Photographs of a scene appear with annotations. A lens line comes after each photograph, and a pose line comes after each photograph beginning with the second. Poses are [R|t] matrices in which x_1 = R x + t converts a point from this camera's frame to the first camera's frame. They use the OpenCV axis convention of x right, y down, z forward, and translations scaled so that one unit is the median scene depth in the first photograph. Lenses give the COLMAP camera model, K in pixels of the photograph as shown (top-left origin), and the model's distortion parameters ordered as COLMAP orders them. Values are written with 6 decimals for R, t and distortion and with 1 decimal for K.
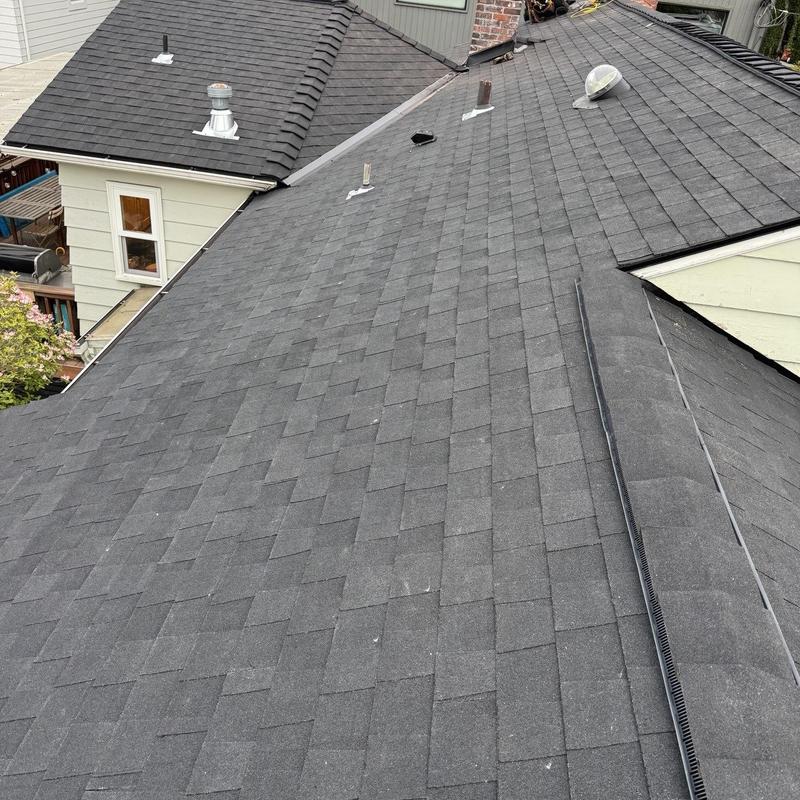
lens RADIAL K [[648.0, 0, 400.0], [0, 648.0, 400.0], [0, 0, 1]] dist [-0.011623, -0.060797]
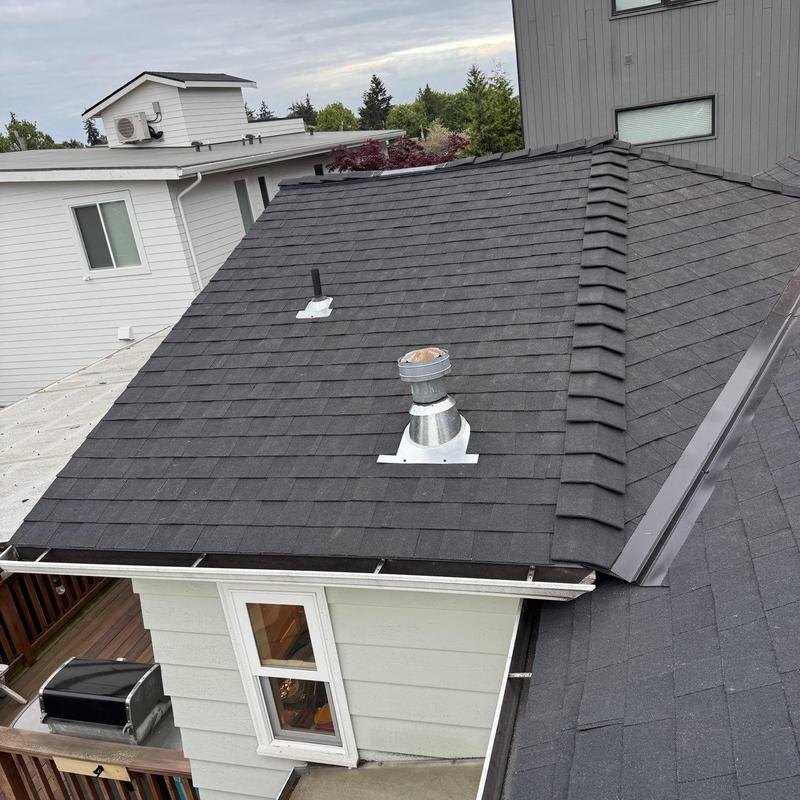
lens RADIAL K [[648.0, 0, 400.0], [0, 648.0, 400.0], [0, 0, 1]] dist [-0.011623, -0.060797]
pose [[0.943383, -0.165389, -0.287532, -0.153837], [0.091187, 0.962740, -0.254590, -0.311259], [0.318925, 0.213957, 0.923314, 0.524051]]
